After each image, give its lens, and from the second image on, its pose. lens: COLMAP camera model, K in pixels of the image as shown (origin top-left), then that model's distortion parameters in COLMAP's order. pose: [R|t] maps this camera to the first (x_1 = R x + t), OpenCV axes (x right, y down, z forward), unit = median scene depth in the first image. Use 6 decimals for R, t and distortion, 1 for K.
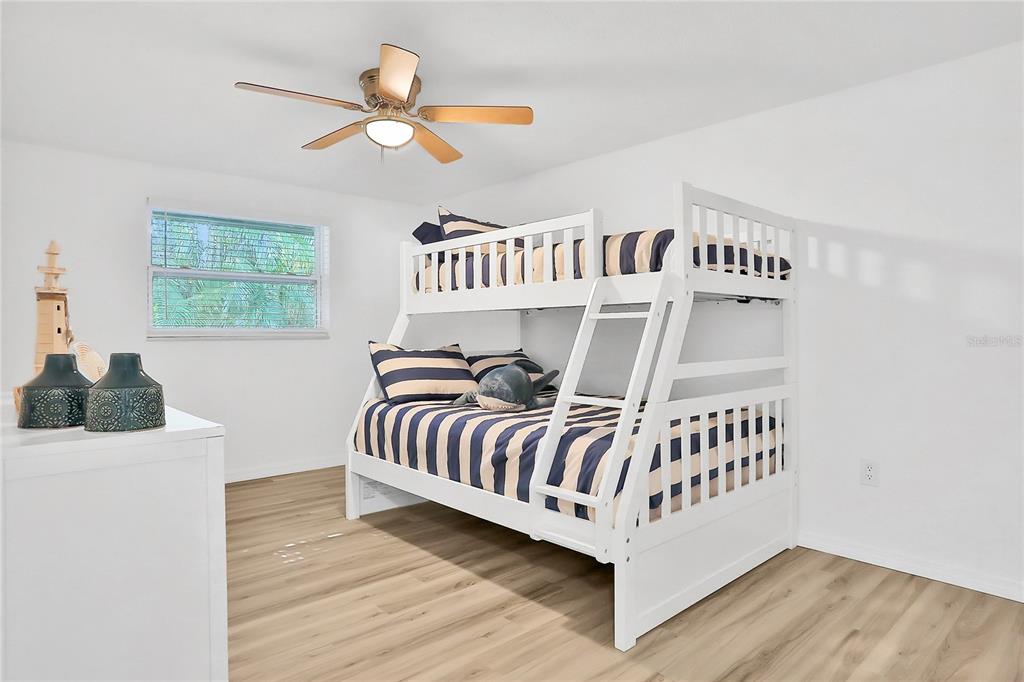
lens RADIAL K [[600.0, 0, 512.0], [0, 600.0, 341.0], [0, 0, 1]] dist [-0.069790, 0.000049]
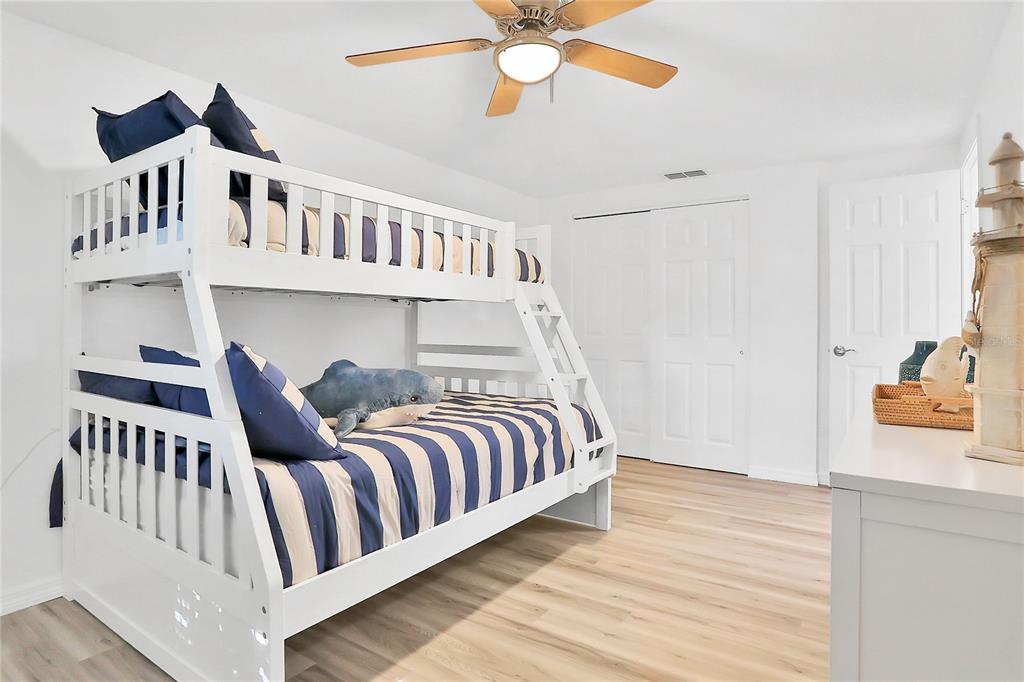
lens RADIAL K [[561.9, 0, 511.4], [0, 561.9, 334.8], [0, 0, 1]] dist [-0.075465, 0.037660]
pose [[-0.231933, -0.005307, 0.972717, -0.908737], [0.010989, 0.999907, 0.008076, -0.006786], [-0.972670, 0.012562, -0.231853, 1.208984]]
